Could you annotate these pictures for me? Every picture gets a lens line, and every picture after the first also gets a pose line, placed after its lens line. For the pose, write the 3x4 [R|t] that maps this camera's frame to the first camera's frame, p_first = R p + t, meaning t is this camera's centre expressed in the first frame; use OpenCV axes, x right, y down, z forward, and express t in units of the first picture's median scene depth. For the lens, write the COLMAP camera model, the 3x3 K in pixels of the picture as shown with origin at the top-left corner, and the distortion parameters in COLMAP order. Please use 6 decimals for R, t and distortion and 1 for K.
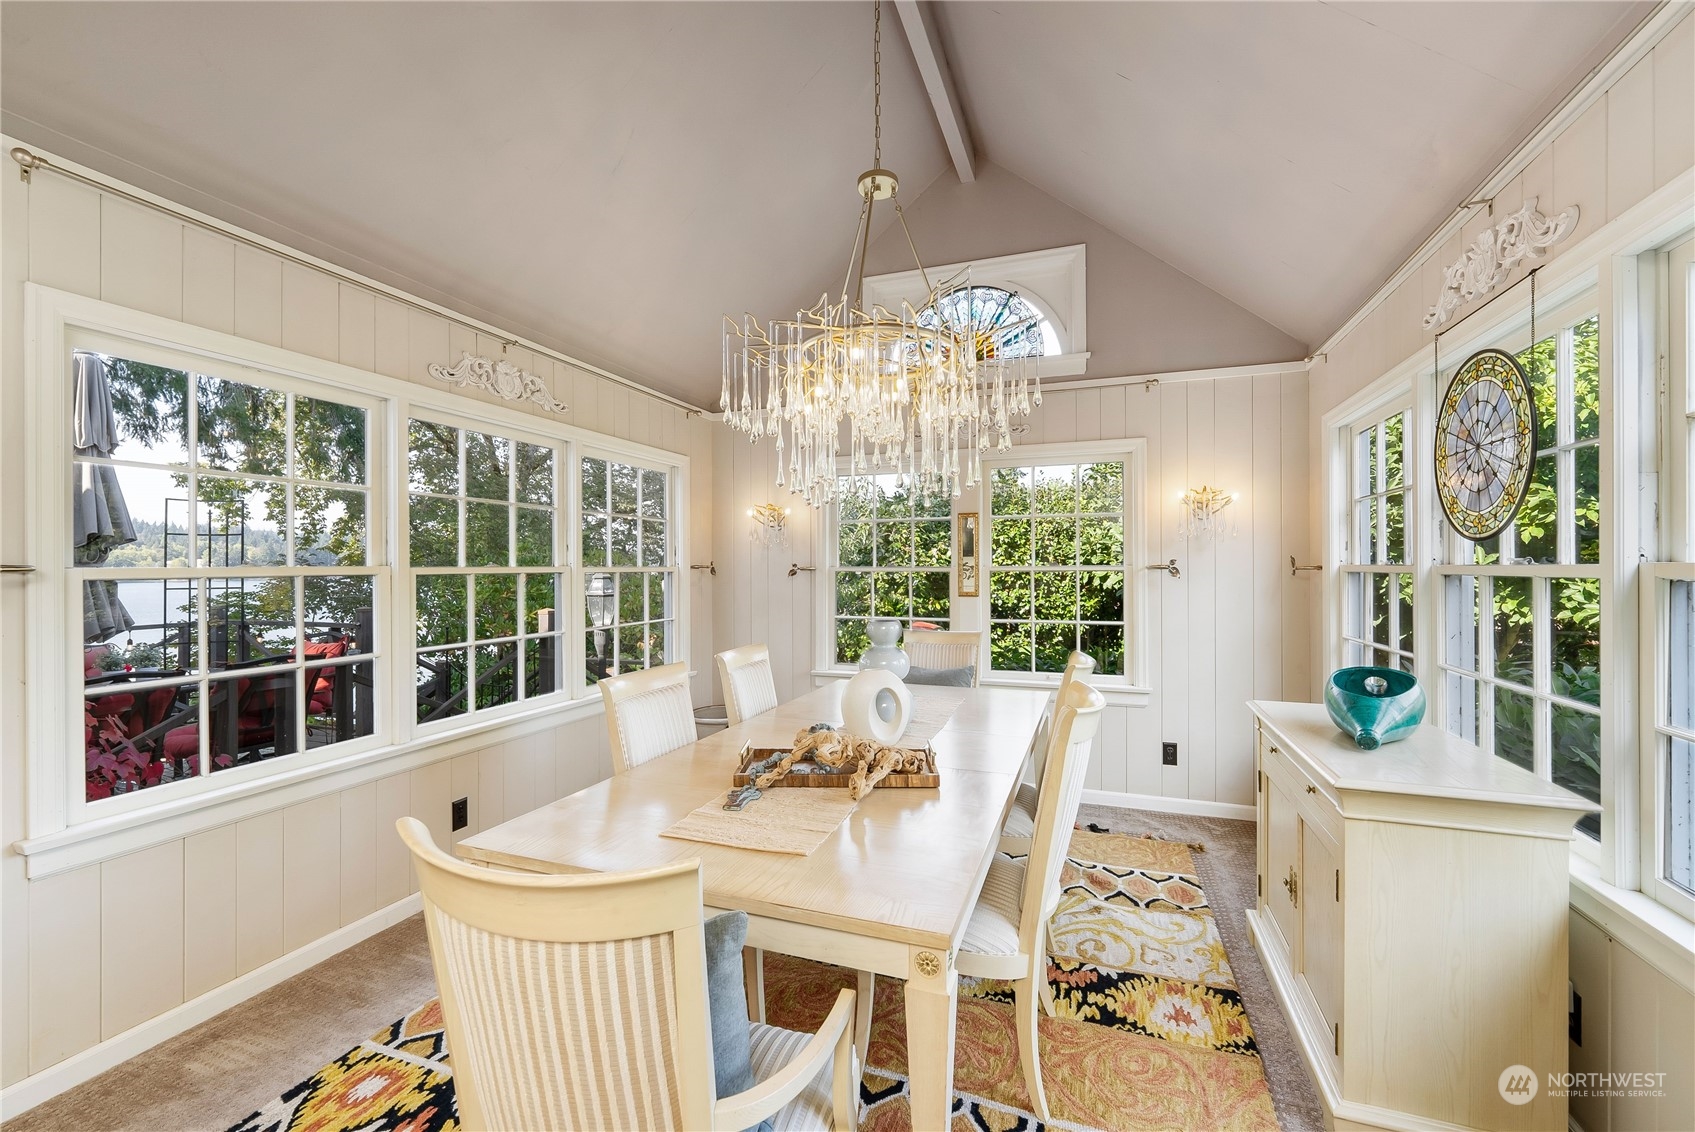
lens RADIAL K [[682.5, 0, 865.5], [0, 682.5, 570.6], [0, 0, 1]] dist [0.008743, -0.000082]
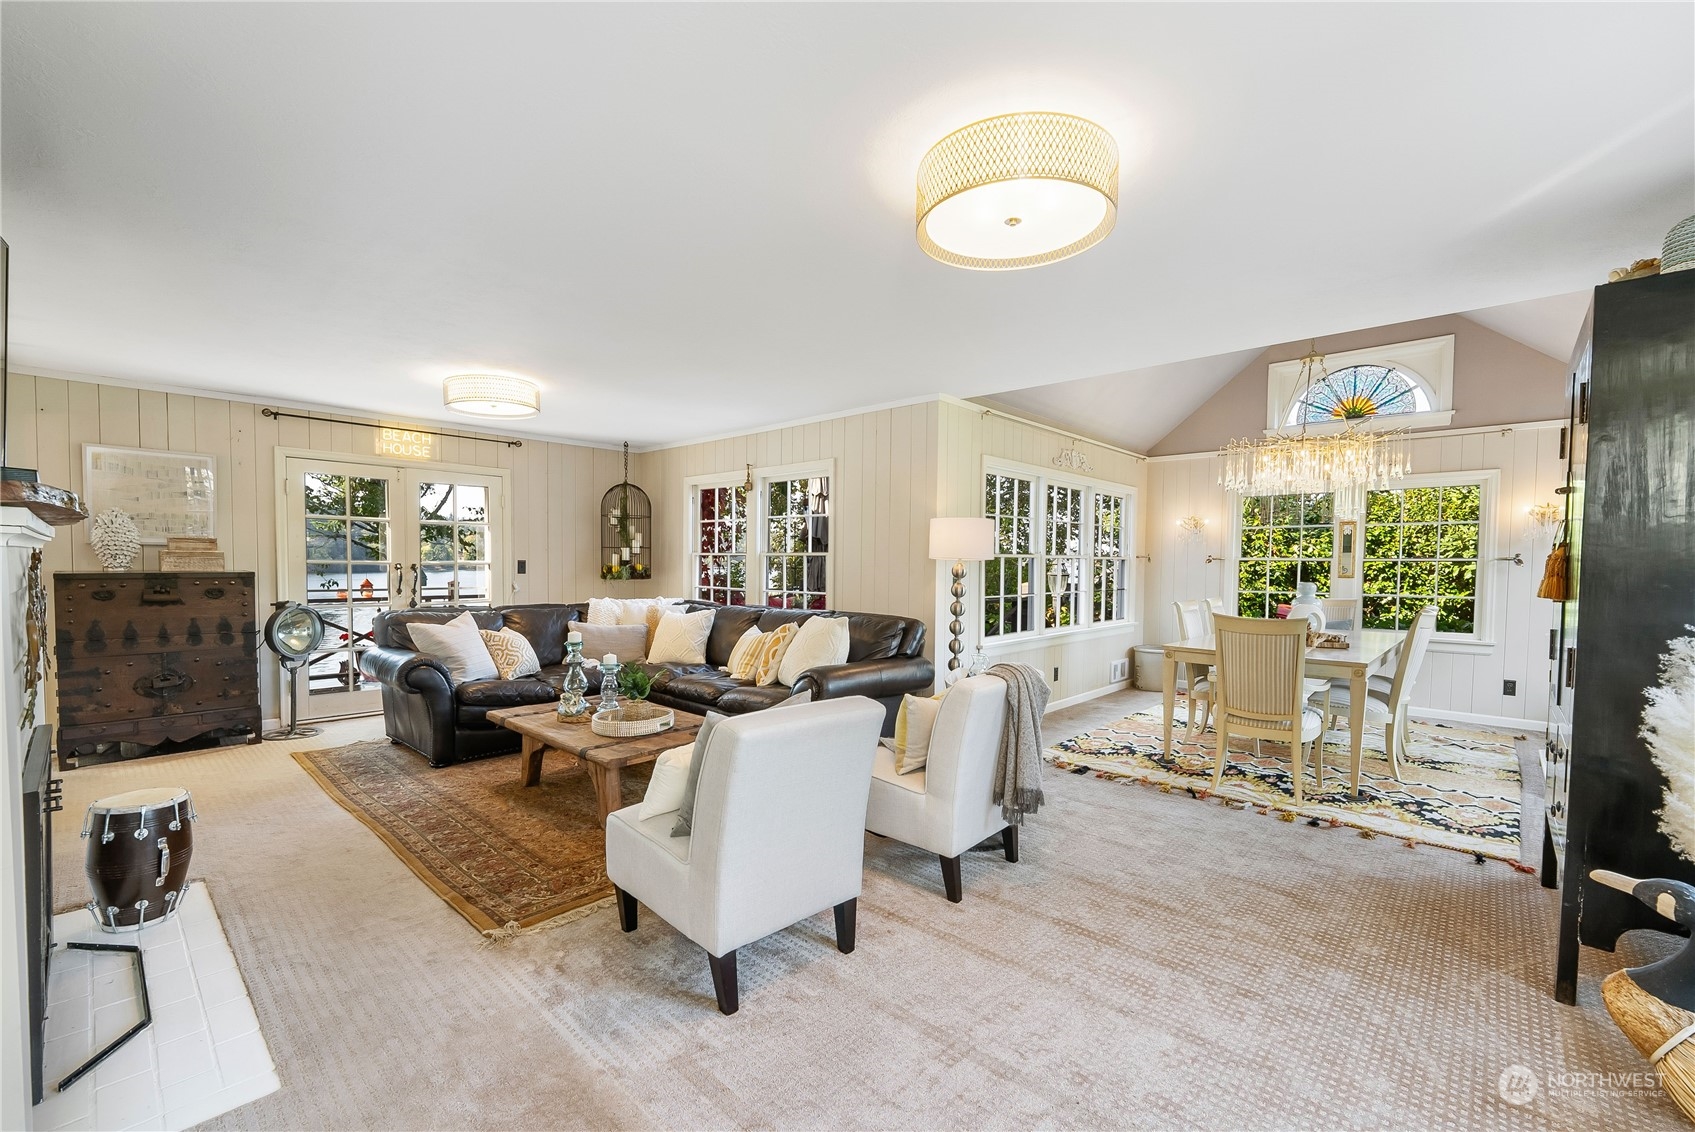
lens RADIAL K [[711.8, 0, 850.7], [0, 711.8, 596.0], [0, 0, 1]] dist [-0.001337, -0.000195]
pose [[0.916225, 0.028543, -0.399645, -0.201391], [-0.012676, 0.999025, 0.042290, 0.023509], [0.400463, -0.033681, 0.915694, -0.789279]]
